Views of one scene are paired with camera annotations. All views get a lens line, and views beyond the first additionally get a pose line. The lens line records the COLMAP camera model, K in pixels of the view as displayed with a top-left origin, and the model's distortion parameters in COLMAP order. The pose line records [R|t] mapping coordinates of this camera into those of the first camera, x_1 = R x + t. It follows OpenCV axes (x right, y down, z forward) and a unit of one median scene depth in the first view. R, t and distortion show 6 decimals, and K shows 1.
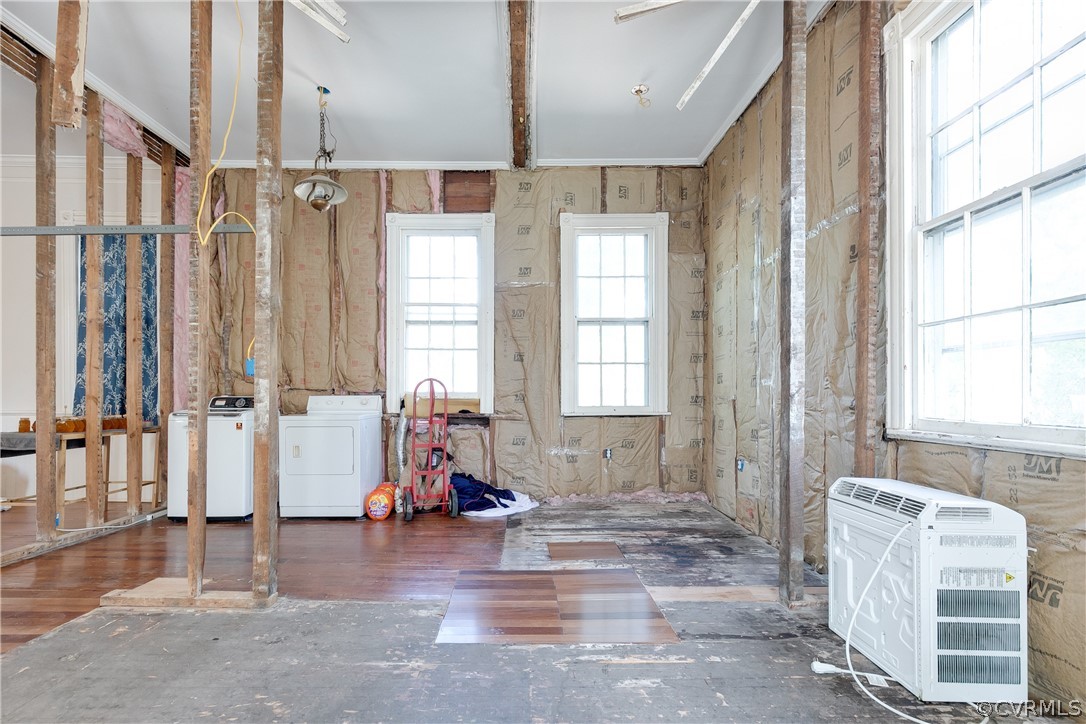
lens RADIAL K [[482.3, 0, 526.4], [0, 482.3, 385.3], [0, 0, 1]] dist [0.001871, -0.000434]
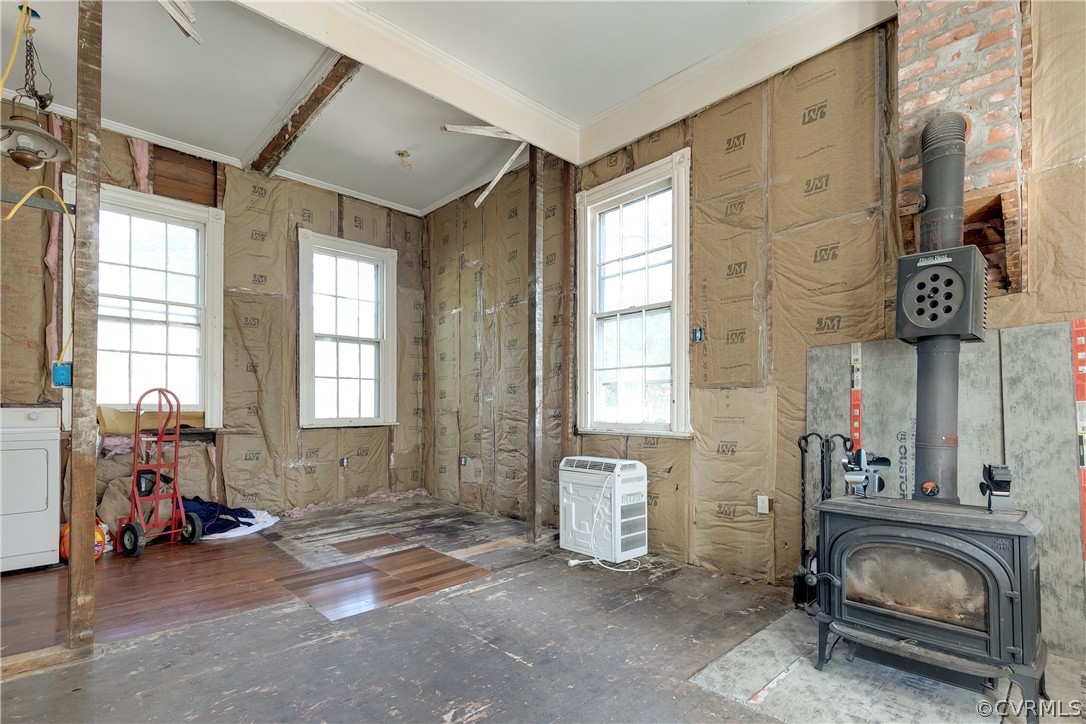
lens RADIAL K [[482.3, 0, 526.4], [0, 482.3, 385.3], [0, 0, 1]] dist [0.001871, -0.000434]
pose [[0.746941, 0.031795, 0.664129, -0.279598], [-0.015618, 0.999419, -0.030282, -0.003642], [-0.664706, 0.012246, 0.747004, -0.084771]]
